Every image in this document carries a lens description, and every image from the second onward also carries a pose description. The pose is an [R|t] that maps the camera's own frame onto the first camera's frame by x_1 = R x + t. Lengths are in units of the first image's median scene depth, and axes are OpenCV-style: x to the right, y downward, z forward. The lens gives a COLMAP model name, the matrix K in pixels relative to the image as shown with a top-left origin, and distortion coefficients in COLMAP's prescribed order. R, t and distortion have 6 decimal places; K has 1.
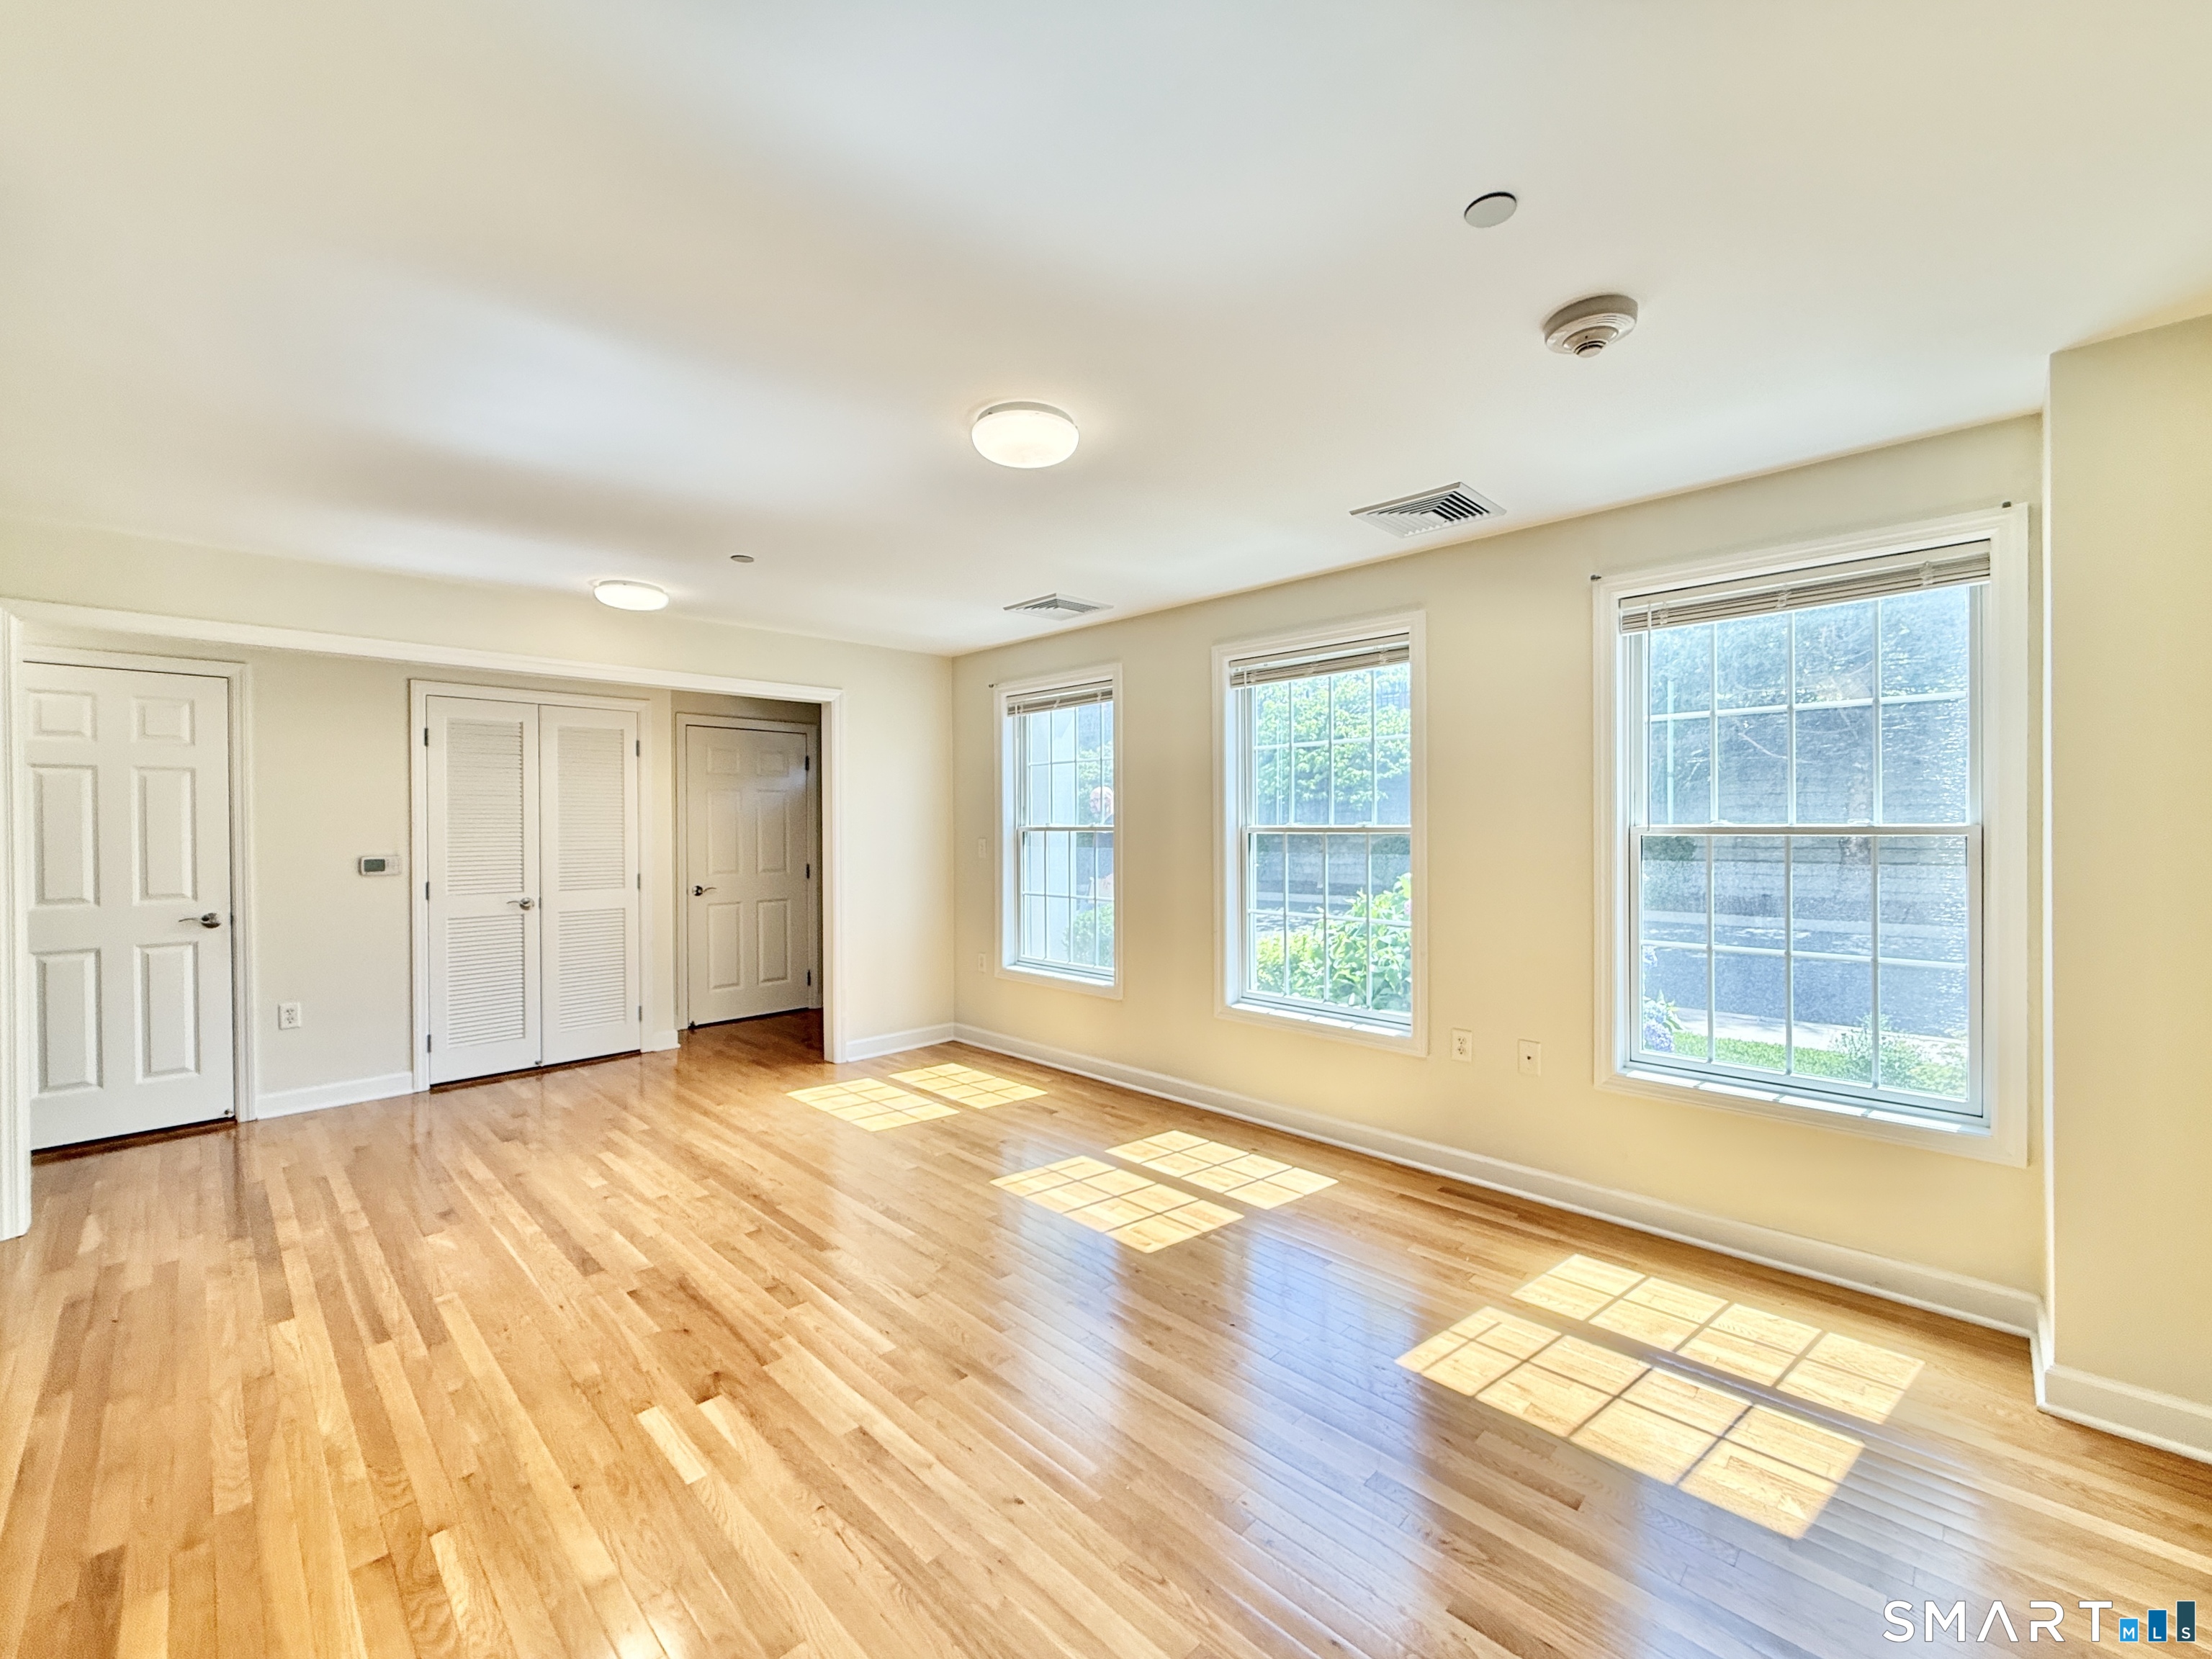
lens RADIAL K [[901.3, 0, 1106.0], [0, 901.3, 829.5], [0, 0, 1]] dist [0.000825, 0.000336]
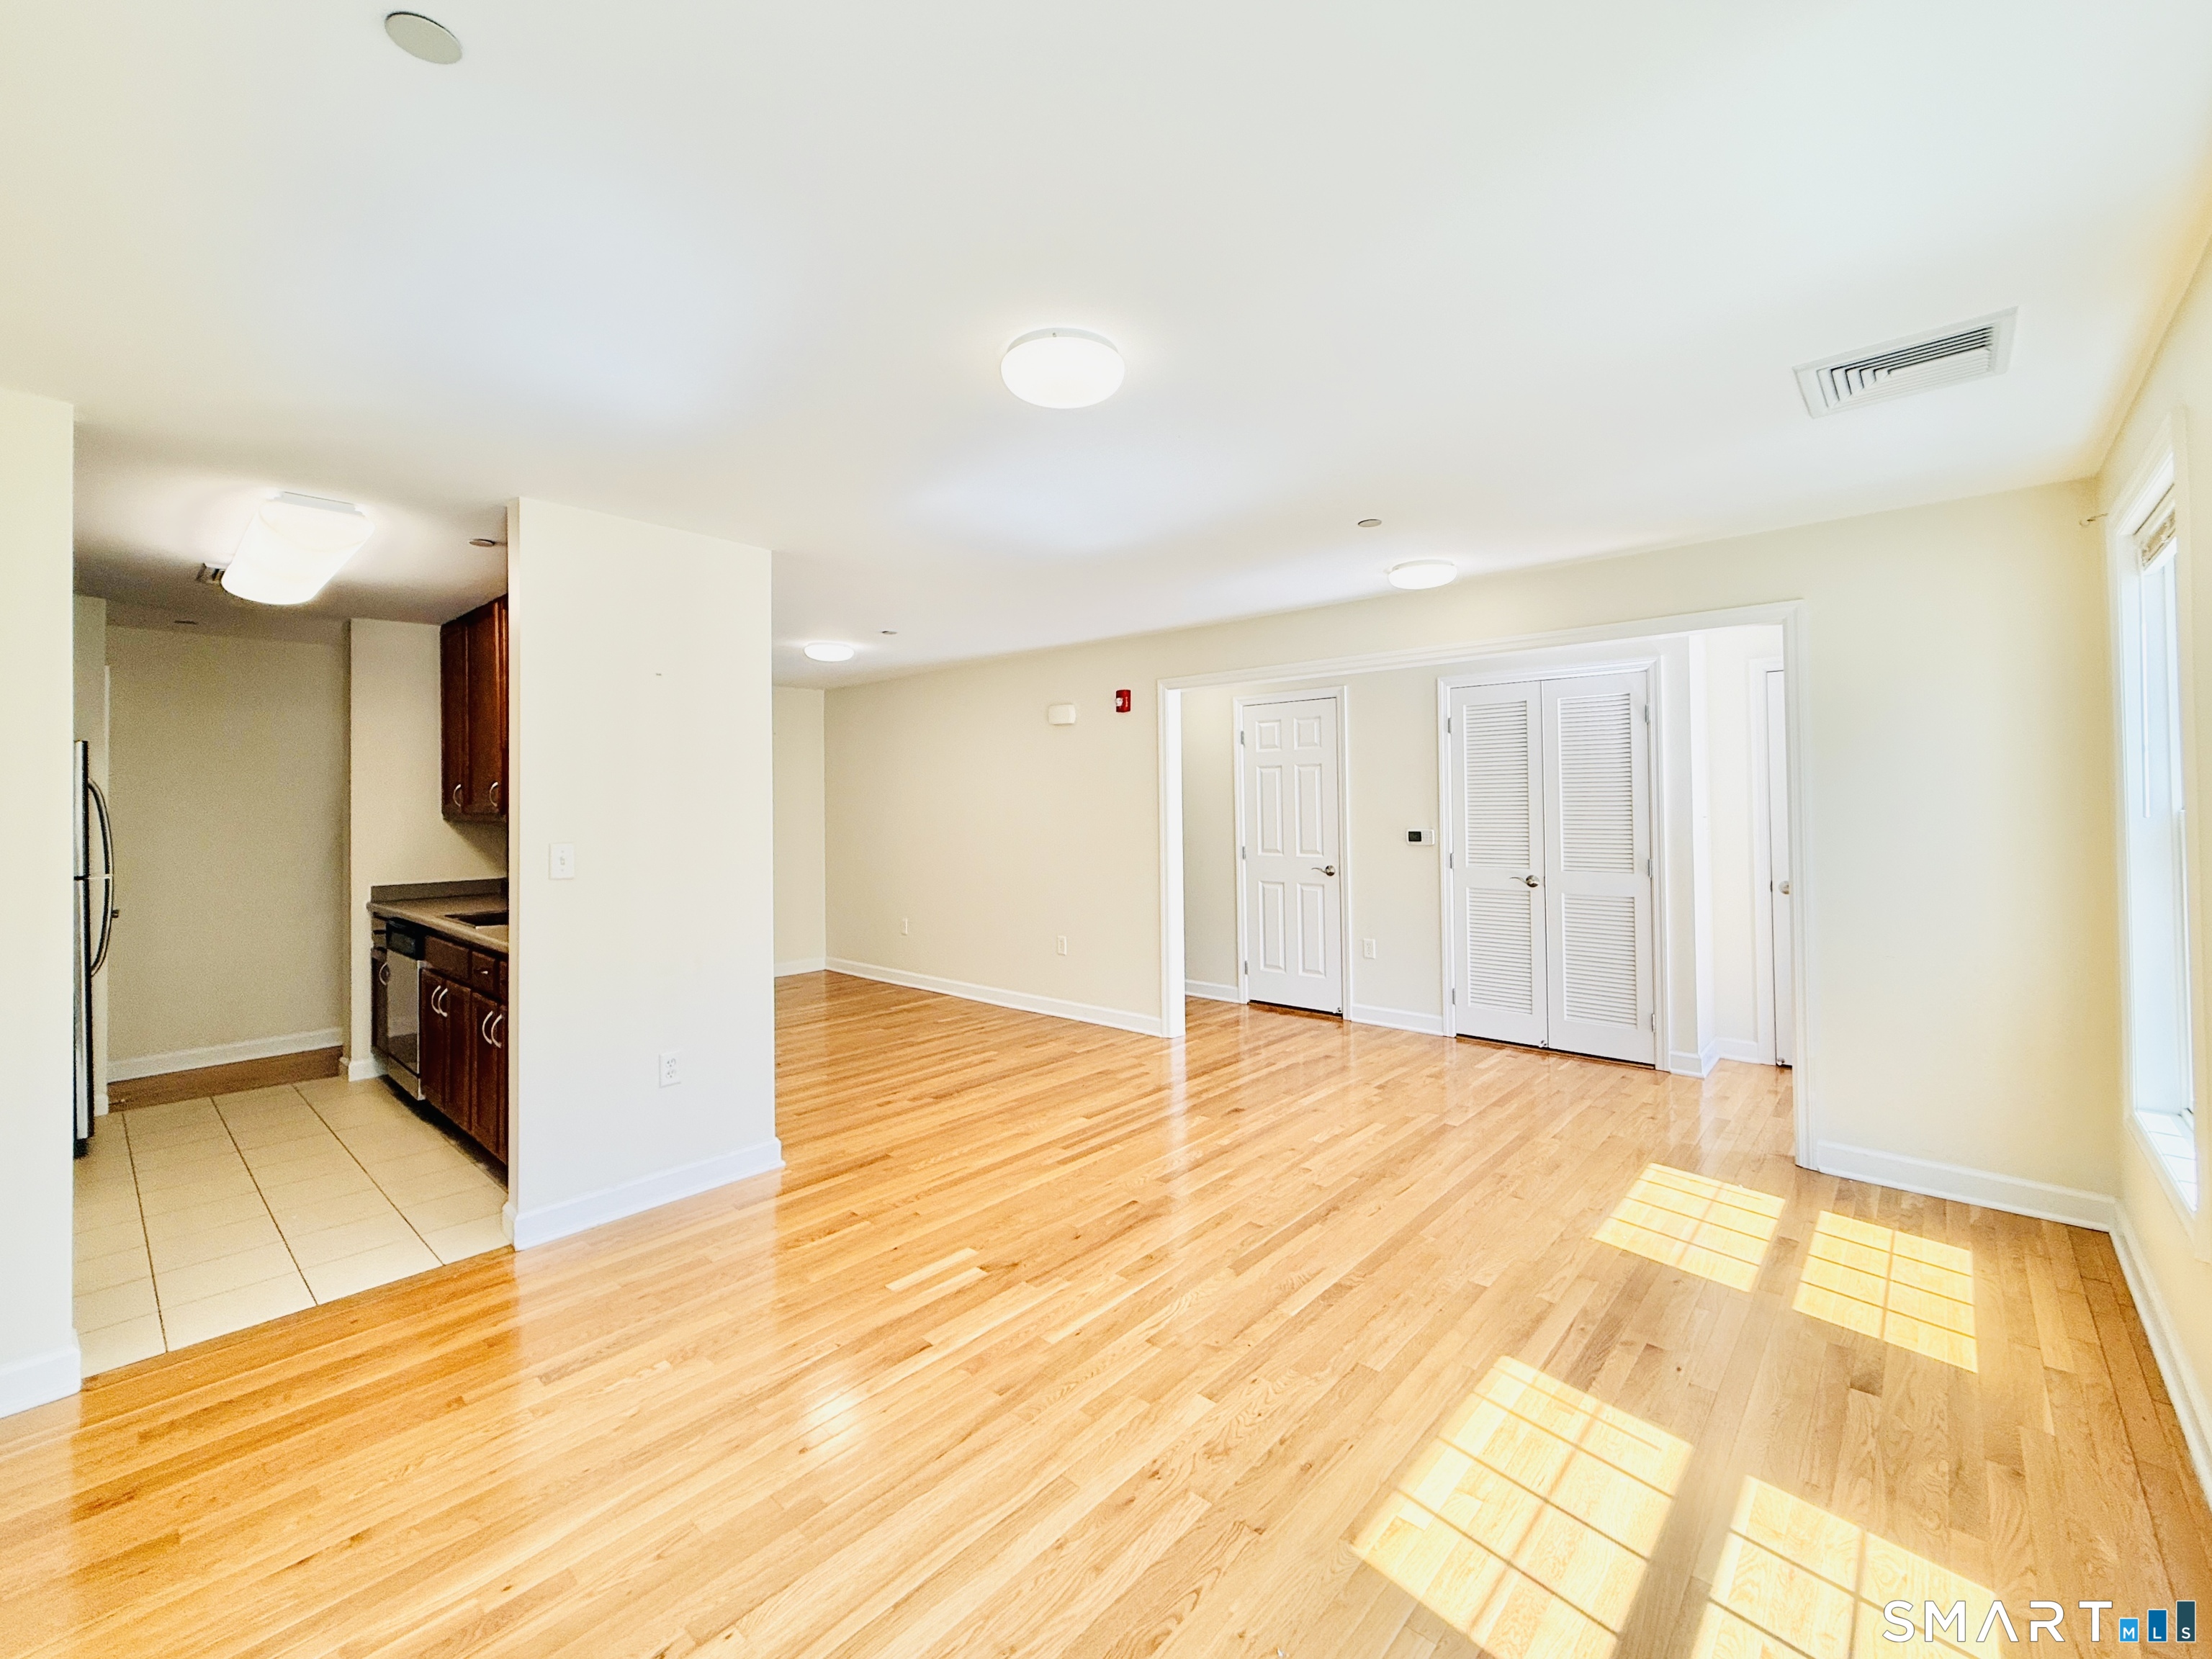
lens RADIAL K [[940.8, 0, 1106.7], [0, 940.8, 789.1], [0, 0, 1]] dist [0.000934, 0.000245]
pose [[0.050972, -0.005893, -0.998683, 0.590343], [0.004896, 0.999972, -0.005651, -0.025349], [0.998688, -0.004601, 0.051000, 0.728650]]
